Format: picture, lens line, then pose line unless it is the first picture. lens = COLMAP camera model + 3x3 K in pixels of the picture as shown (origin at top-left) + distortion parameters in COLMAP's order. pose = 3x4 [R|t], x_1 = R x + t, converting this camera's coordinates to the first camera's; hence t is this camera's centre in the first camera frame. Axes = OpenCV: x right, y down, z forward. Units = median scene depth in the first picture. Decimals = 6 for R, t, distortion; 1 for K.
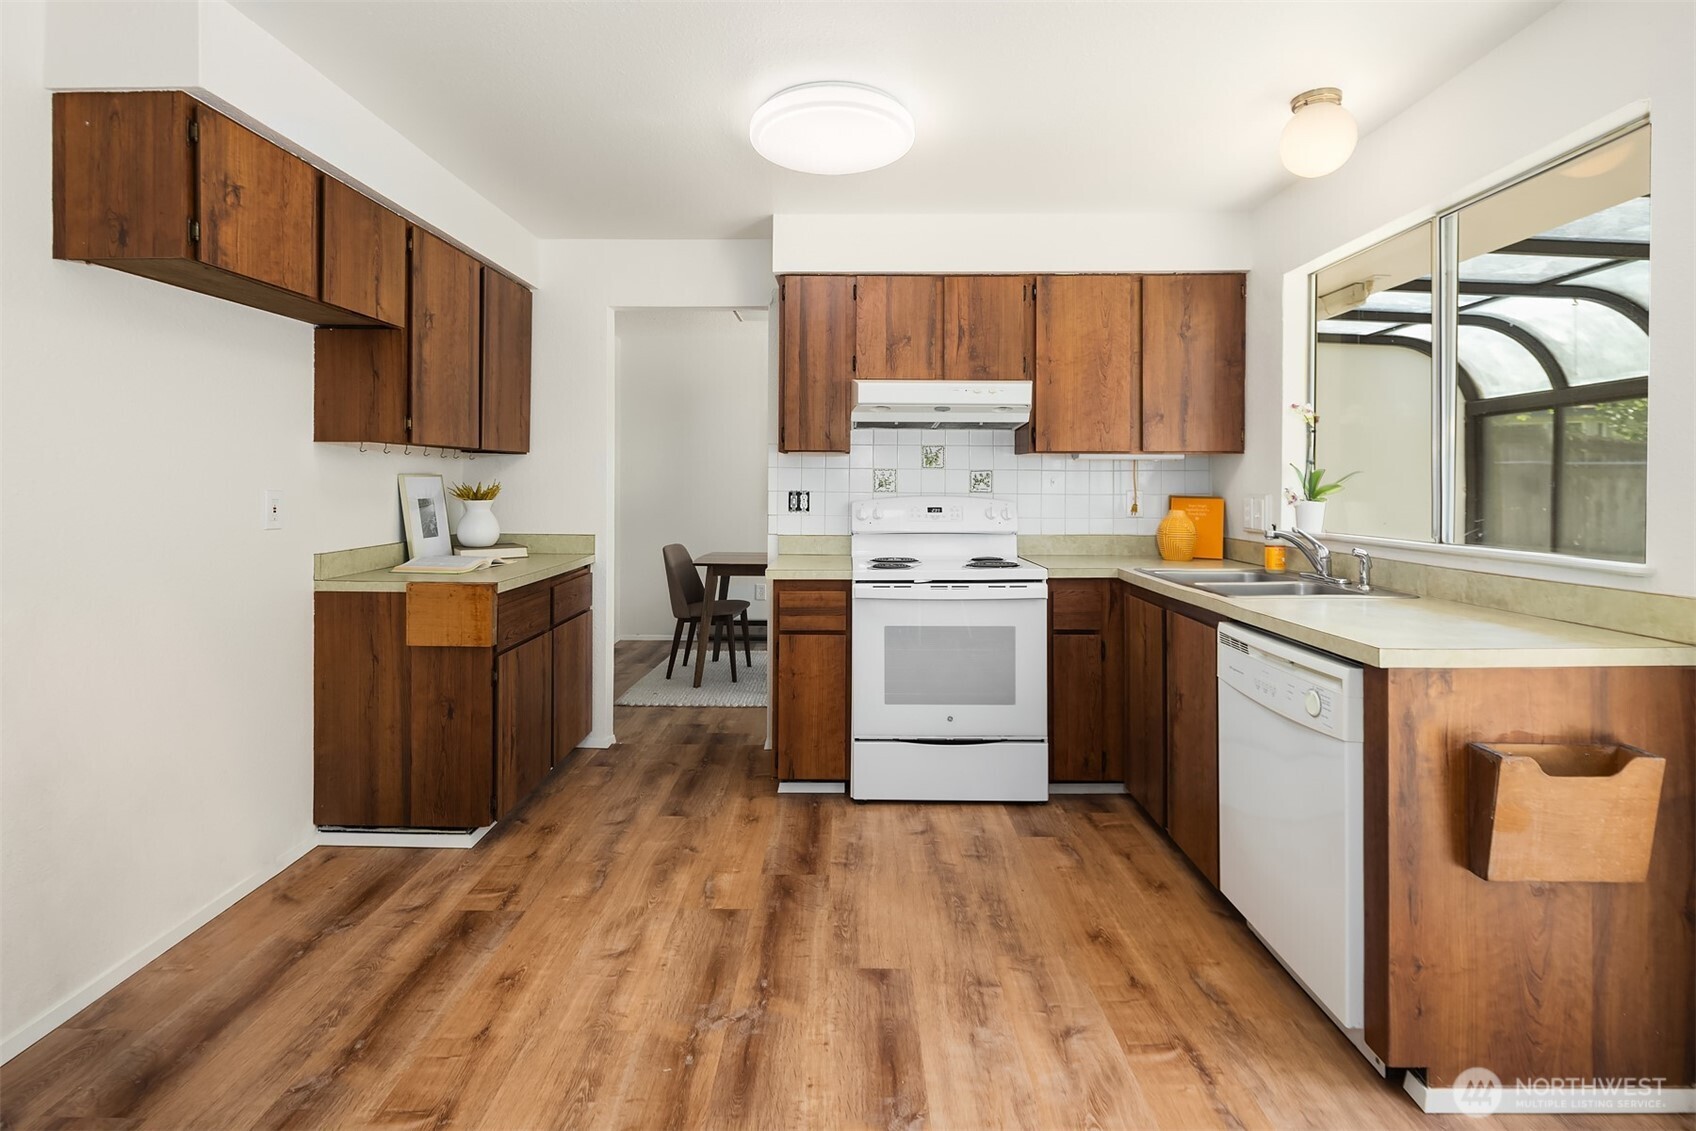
lens RADIAL K [[840.8, 0, 846.6], [0, 840.8, 484.9], [0, 0, 1]] dist [0.000592, -0.000590]
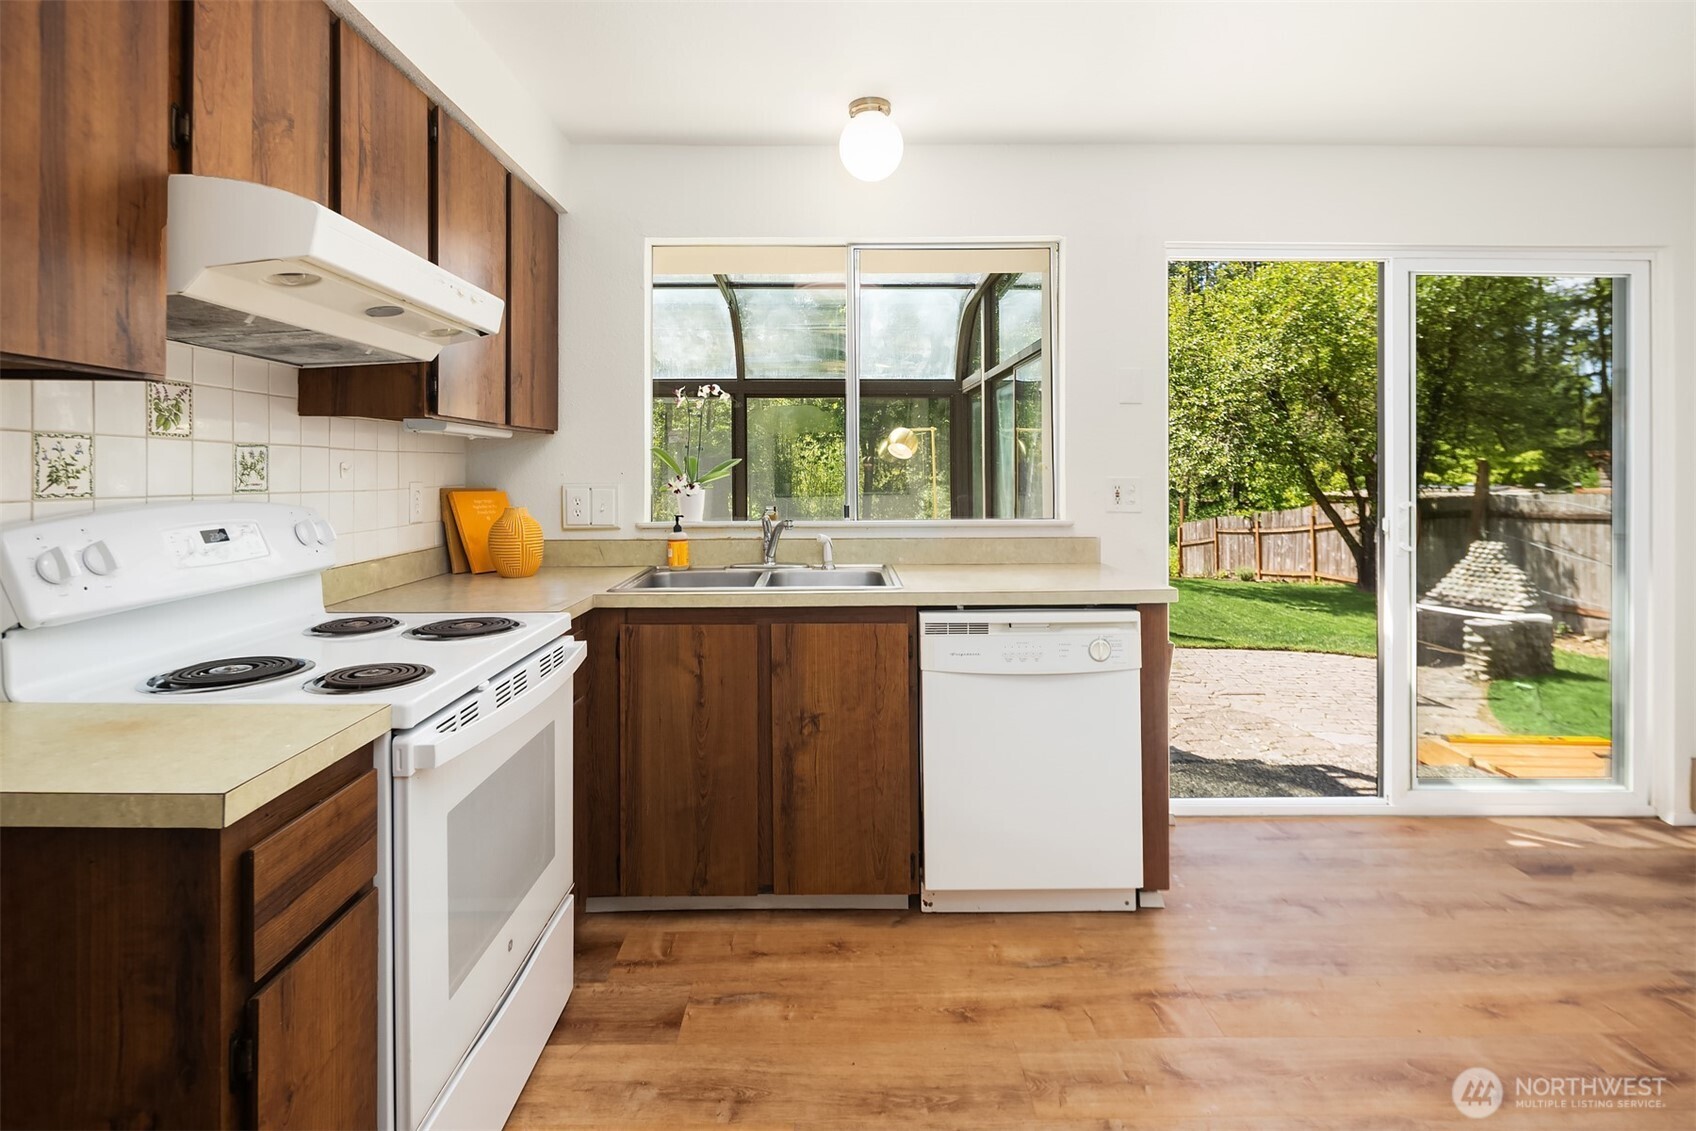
lens RADIAL K [[831.1, 0, 845.7], [0, 831.1, 468.5], [0, 0, 1]] dist [0.001115, -0.000299]
pose [[-0.021192, -0.000206, 0.999775, -0.443631], [0.004025, 0.999992, 0.000291, -0.004084], [-0.999767, 0.004030, -0.021191, 0.963119]]
